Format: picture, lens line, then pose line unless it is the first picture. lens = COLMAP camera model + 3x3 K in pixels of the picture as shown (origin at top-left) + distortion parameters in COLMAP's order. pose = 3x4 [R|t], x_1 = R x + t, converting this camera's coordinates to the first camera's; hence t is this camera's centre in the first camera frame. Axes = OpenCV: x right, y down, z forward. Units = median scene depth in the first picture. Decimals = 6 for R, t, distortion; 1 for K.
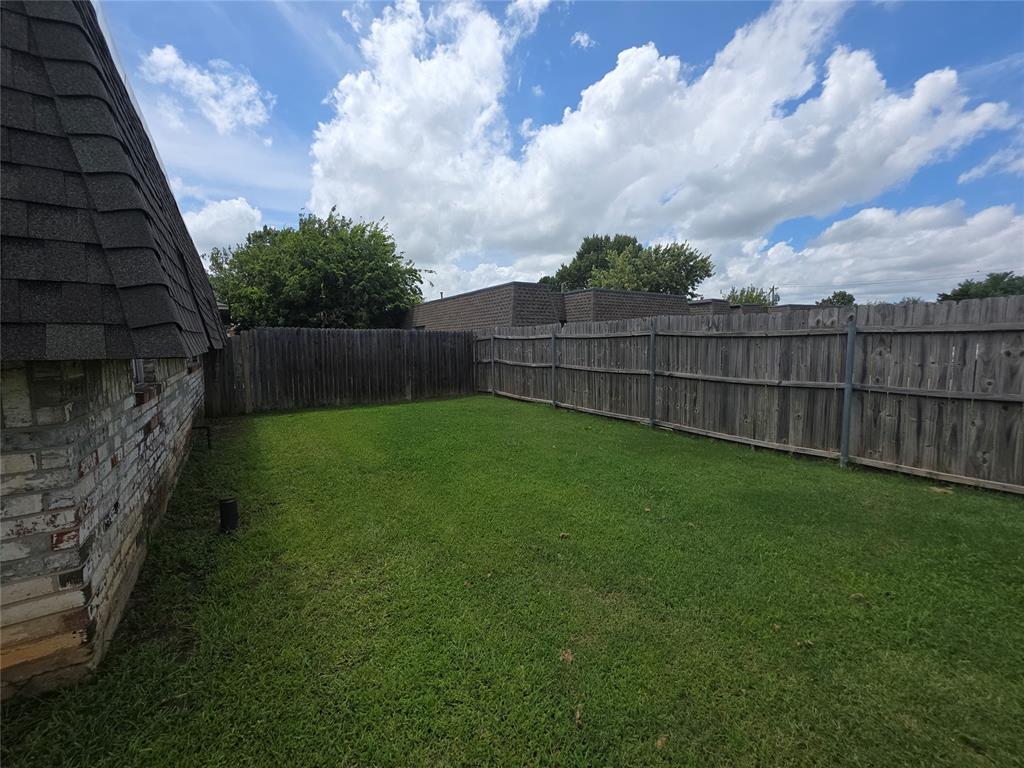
lens RADIAL K [[410.7, 0, 512.2], [0, 410.7, 379.8], [0, 0, 1]] dist [0.000027, 0.000685]
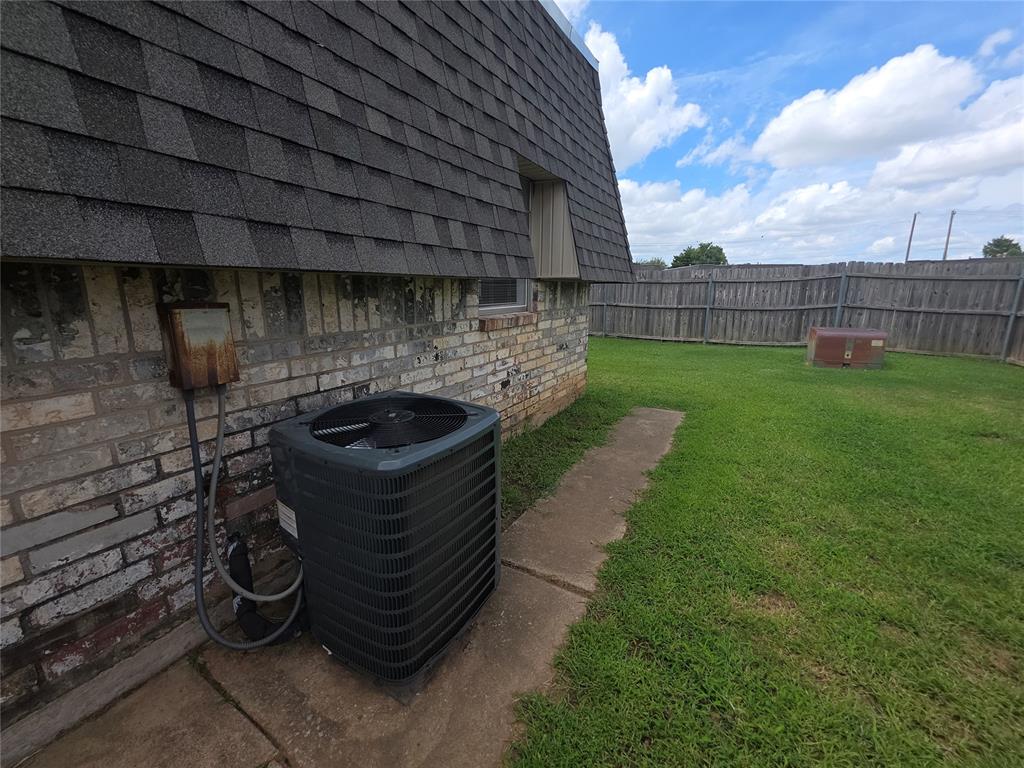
lens RADIAL K [[410.7, 0, 512.2], [0, 410.7, 379.8], [0, 0, 1]] dist [0.000027, 0.000685]
pose [[0.900923, -0.079034, 0.426721, -0.784869], [0.024626, 0.991003, 0.131555, 0.063988], [-0.433279, -0.108013, 0.894764, -0.392646]]
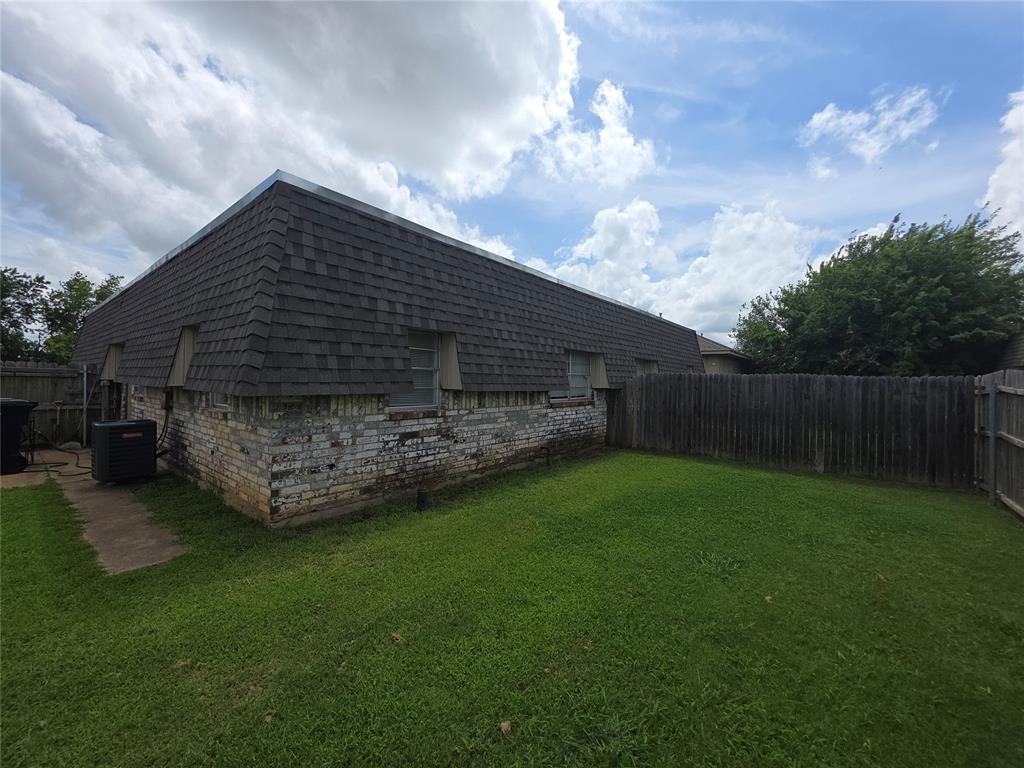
lens RADIAL K [[409.1, 0, 511.3], [0, 409.1, 379.1], [0, 0, 1]] dist [0.001987, 0.000396]
pose [[0.295049, 0.017251, -0.955326, 0.435413], [-0.110563, 0.993737, -0.016202, -0.066527], [0.949064, 0.110404, 0.295108, 0.420450]]
